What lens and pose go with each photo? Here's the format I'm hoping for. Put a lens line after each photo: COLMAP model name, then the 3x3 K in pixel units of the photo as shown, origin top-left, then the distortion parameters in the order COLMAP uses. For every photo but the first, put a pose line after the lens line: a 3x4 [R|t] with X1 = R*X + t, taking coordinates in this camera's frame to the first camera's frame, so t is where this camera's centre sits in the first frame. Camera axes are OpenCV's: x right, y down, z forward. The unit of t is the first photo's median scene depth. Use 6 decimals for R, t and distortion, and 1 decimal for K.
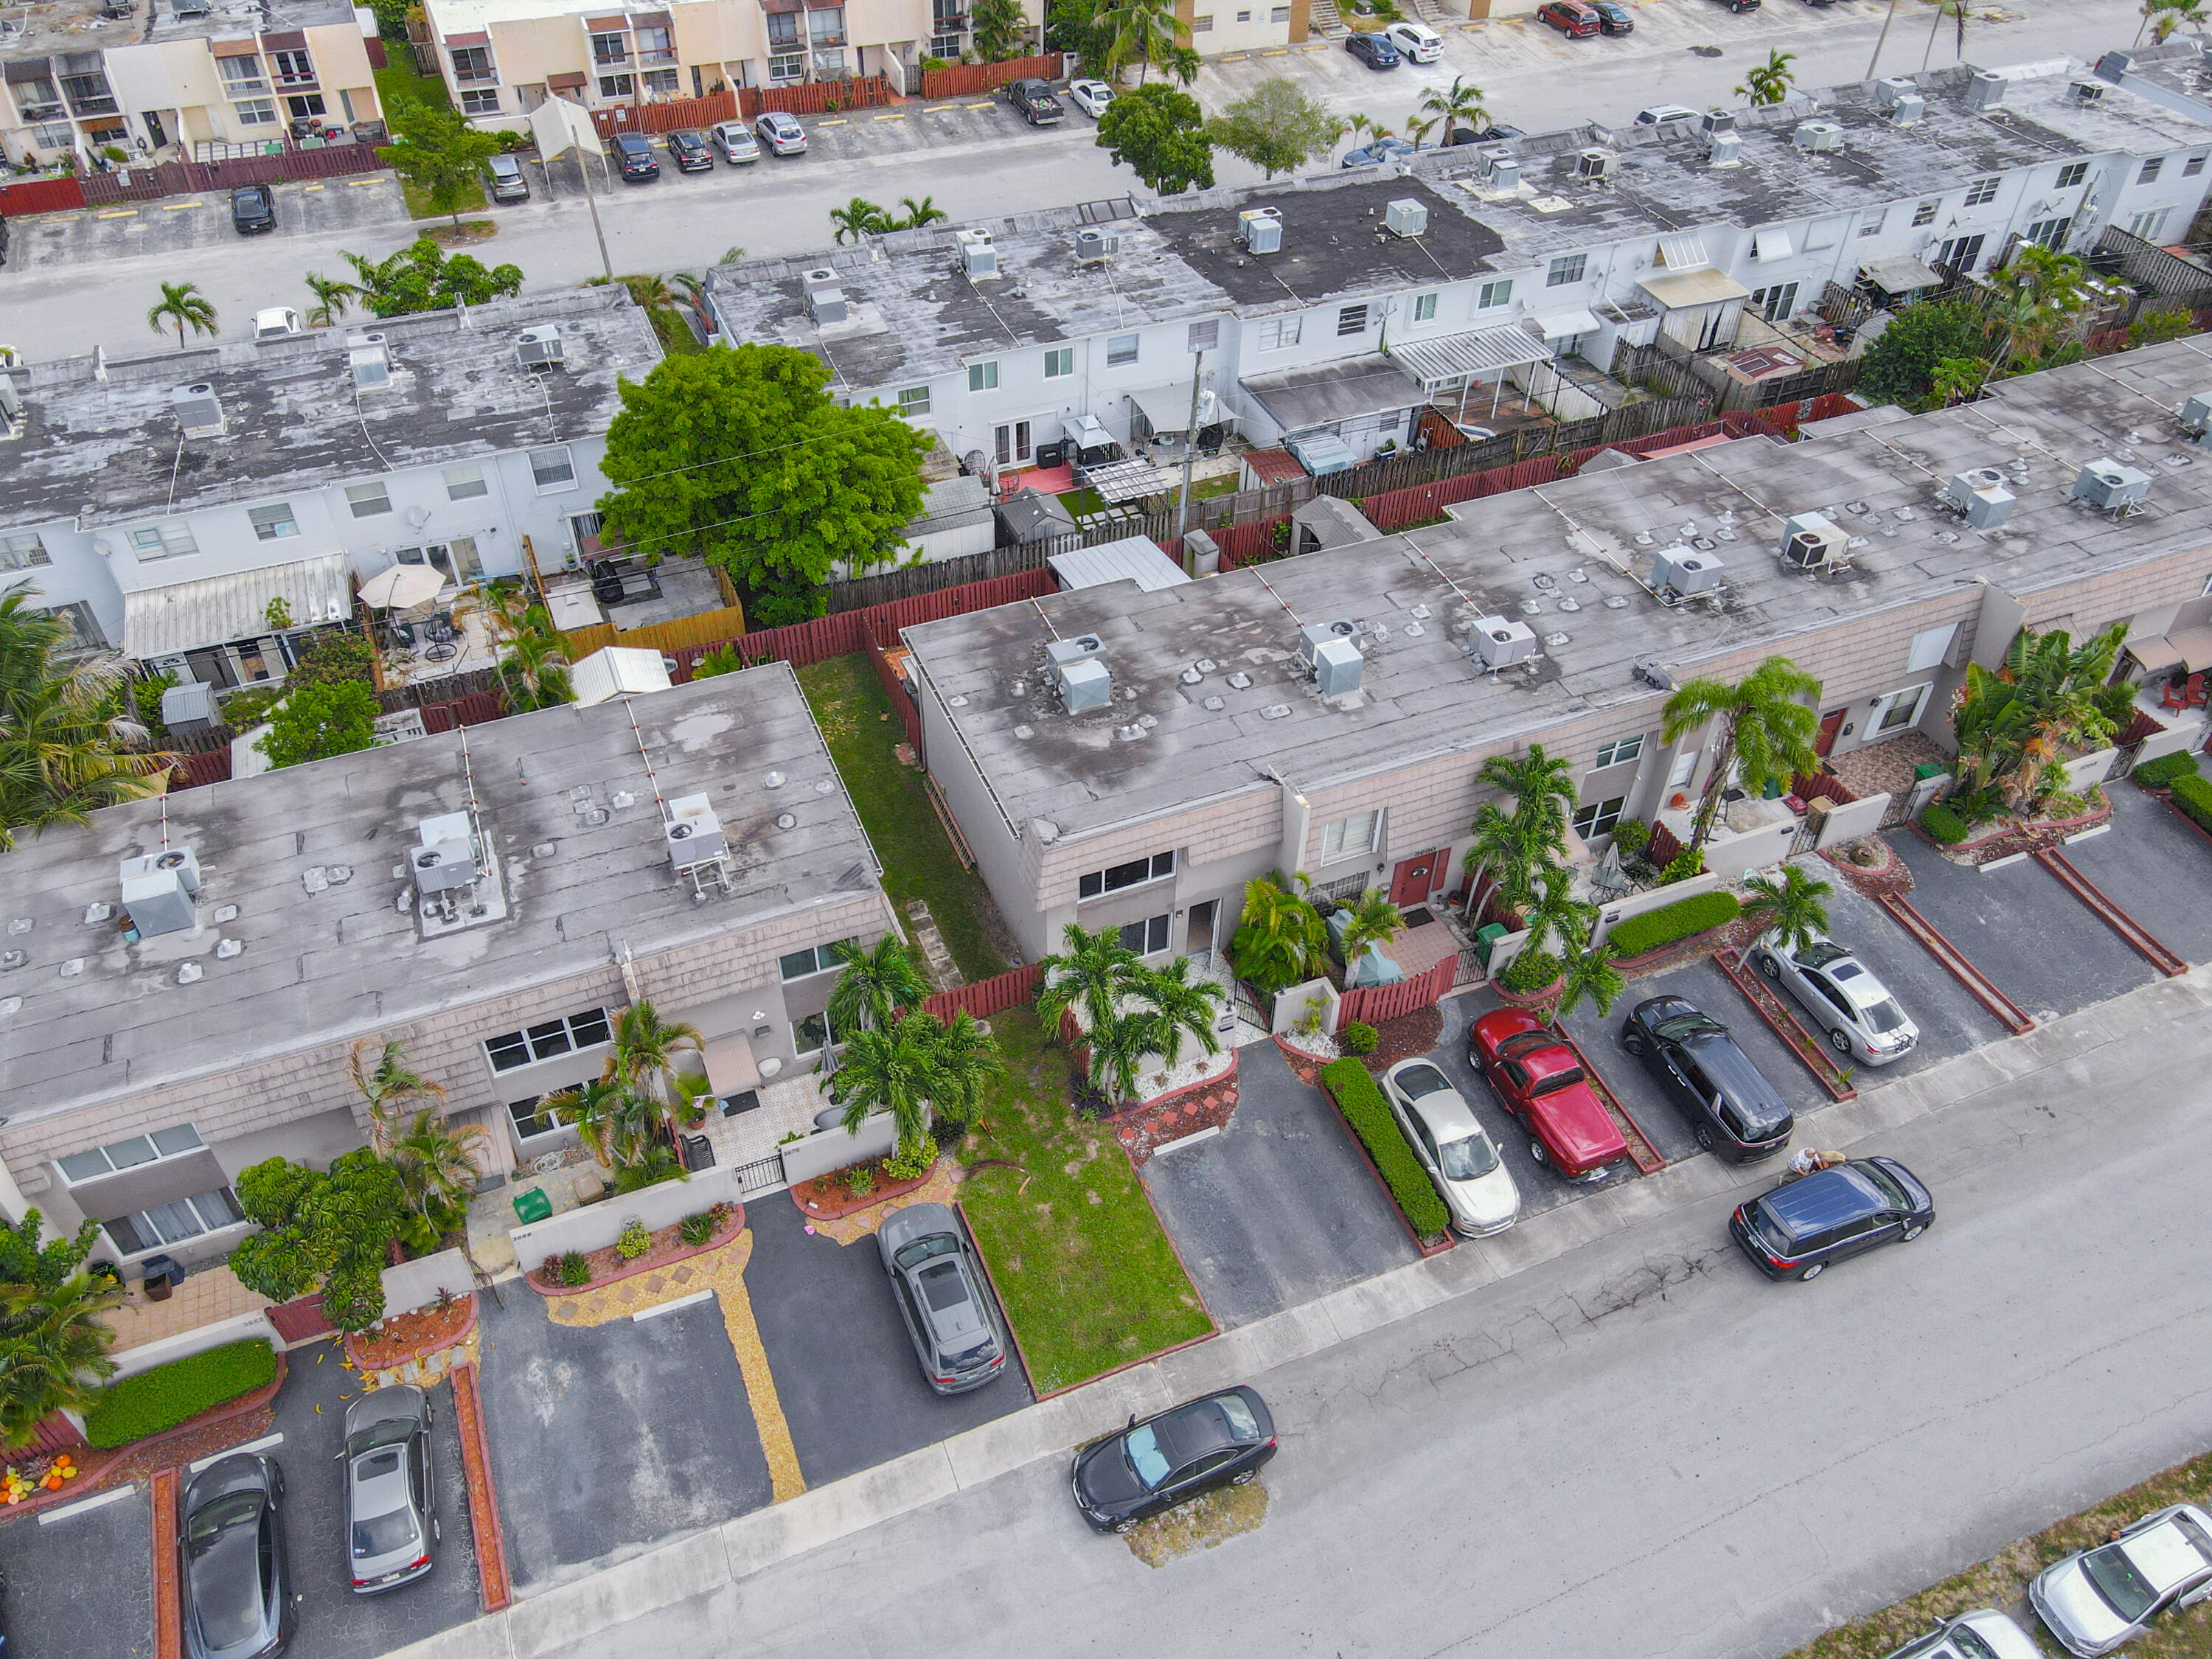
lens RADIAL K [[1679.7, 0, 1106.0], [0, 1679.7, 829.5], [0, 0, 1]] dist [0.017164, -0.005517]
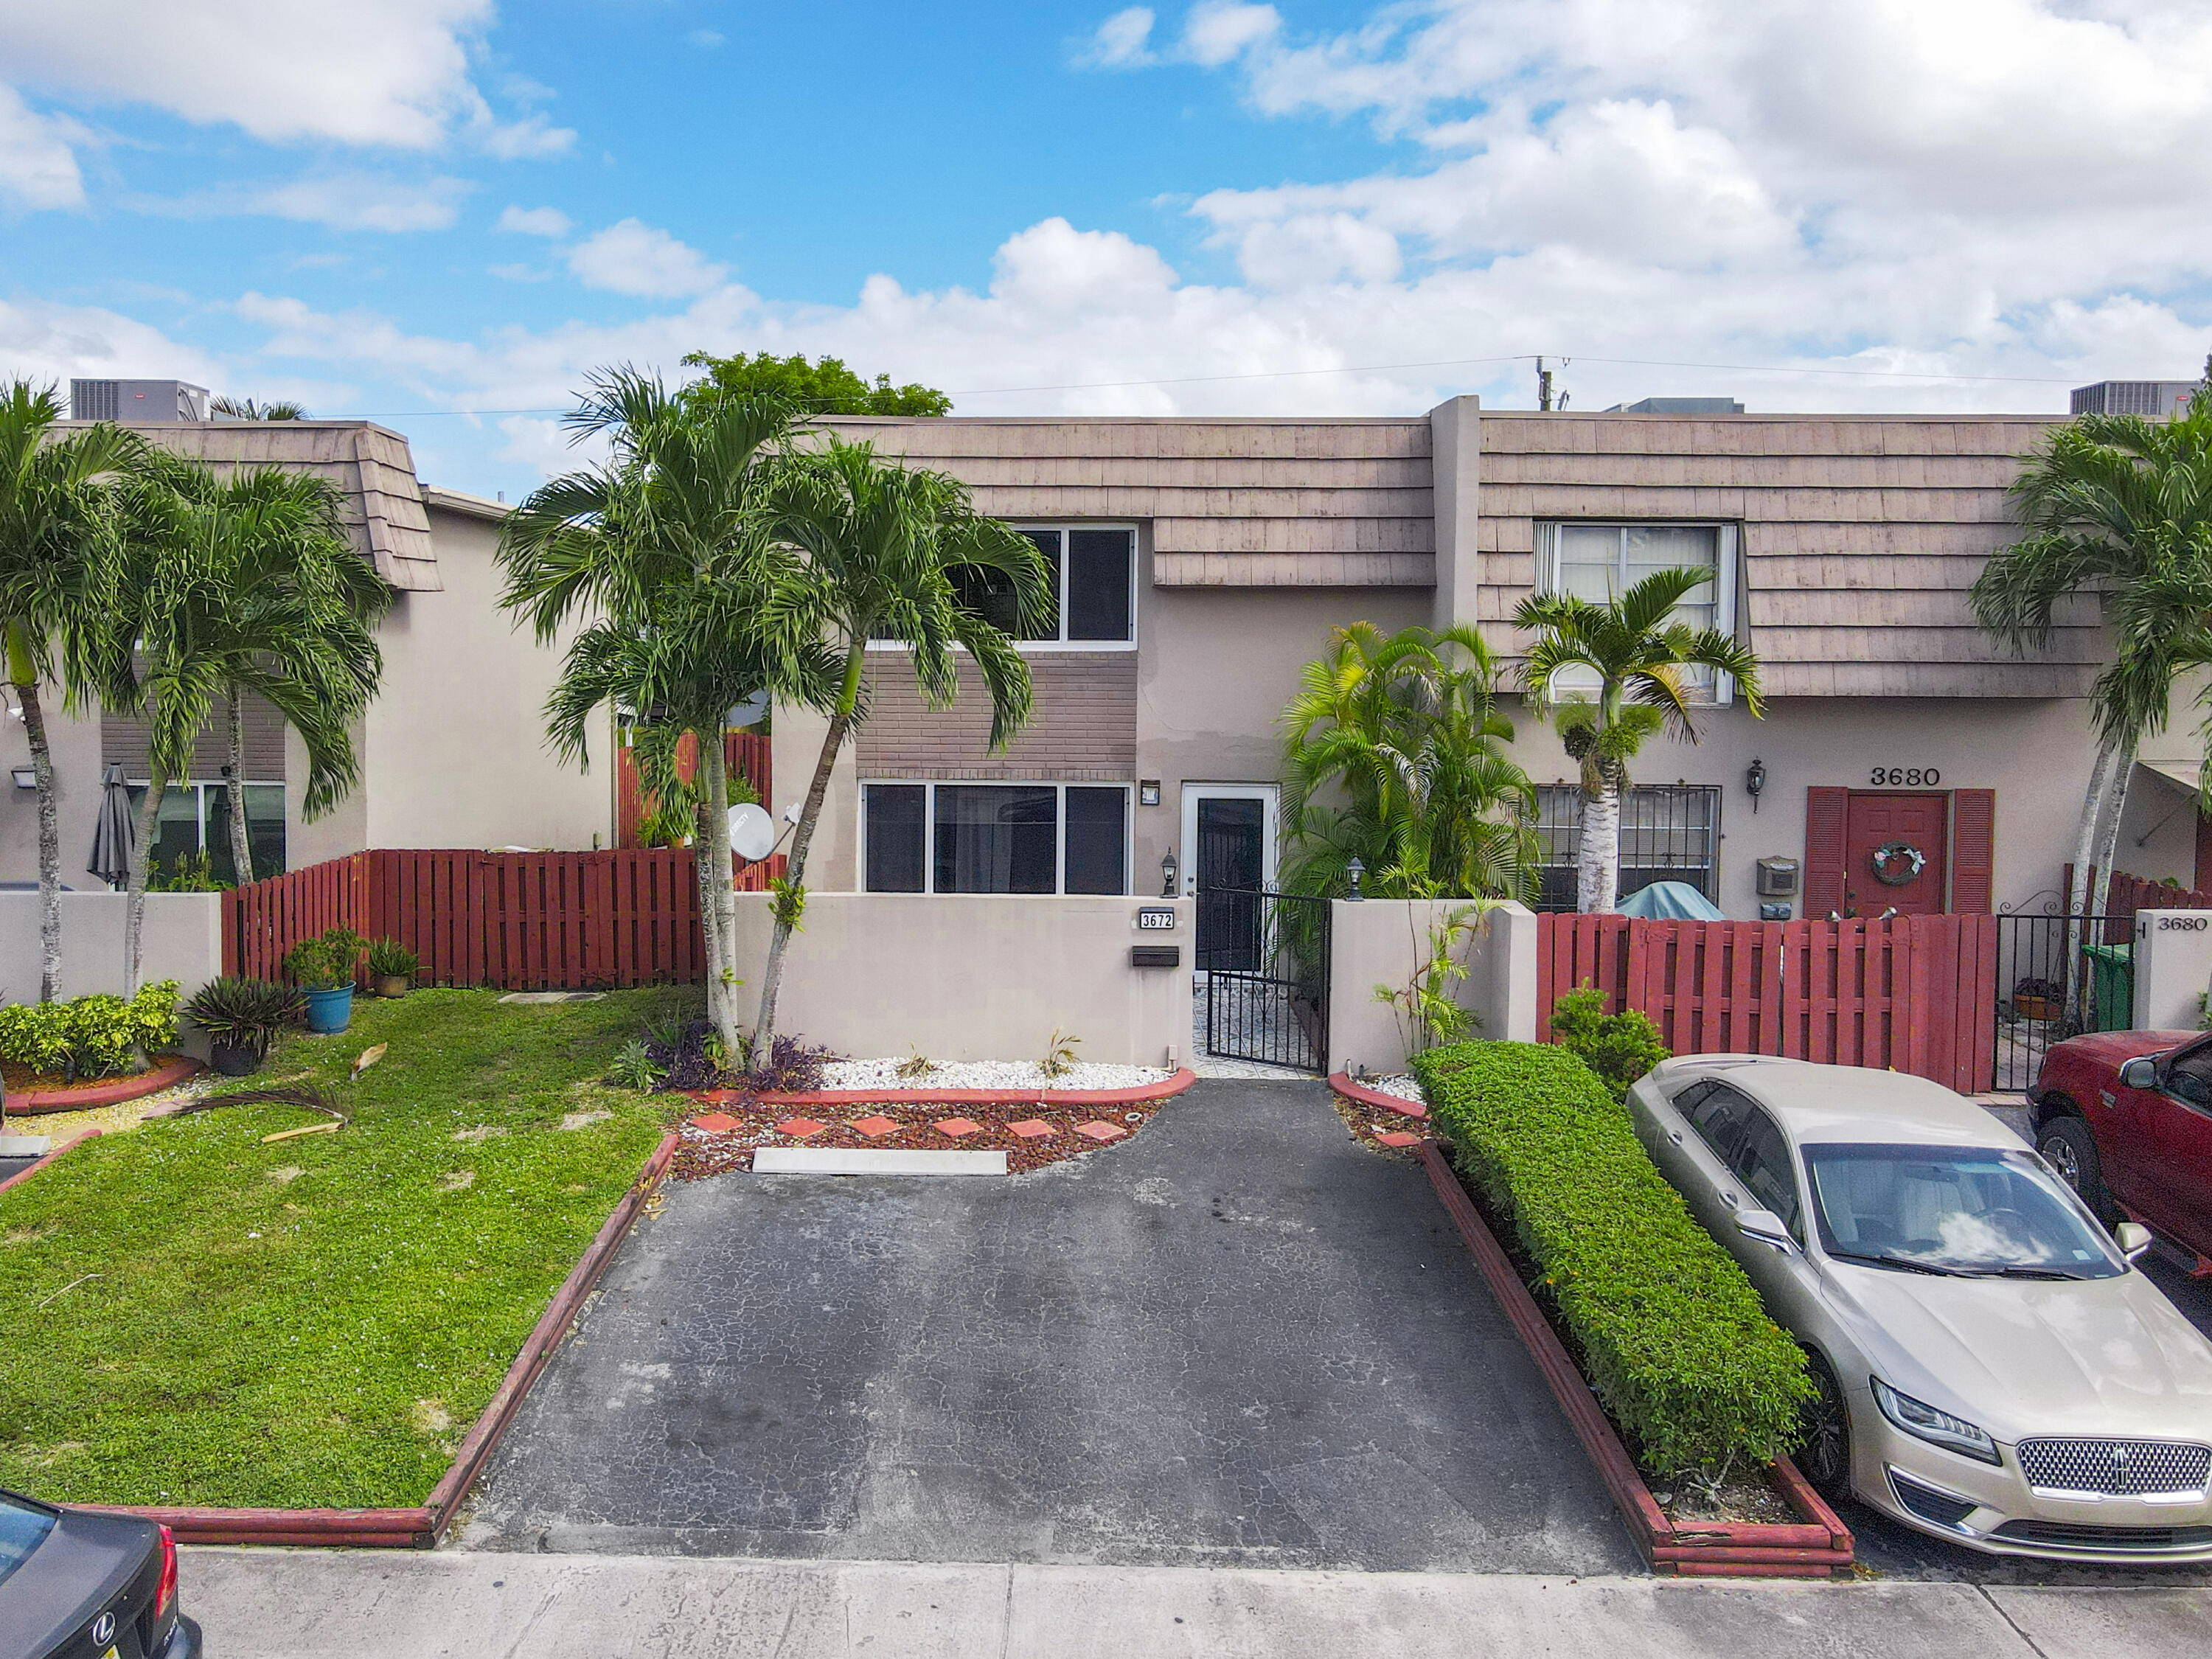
lens RADIAL K [[1866.4, 0, 1014.2], [0, 1866.4, 704.9], [0, 0, 1]] dist [-0.004094, 0.005952]
pose [[0.911168, 0.014435, -0.411782, 0.189456], [-0.282369, 0.749686, -0.598530, 0.297122], [0.300067, 0.661636, 0.687166, 0.711593]]
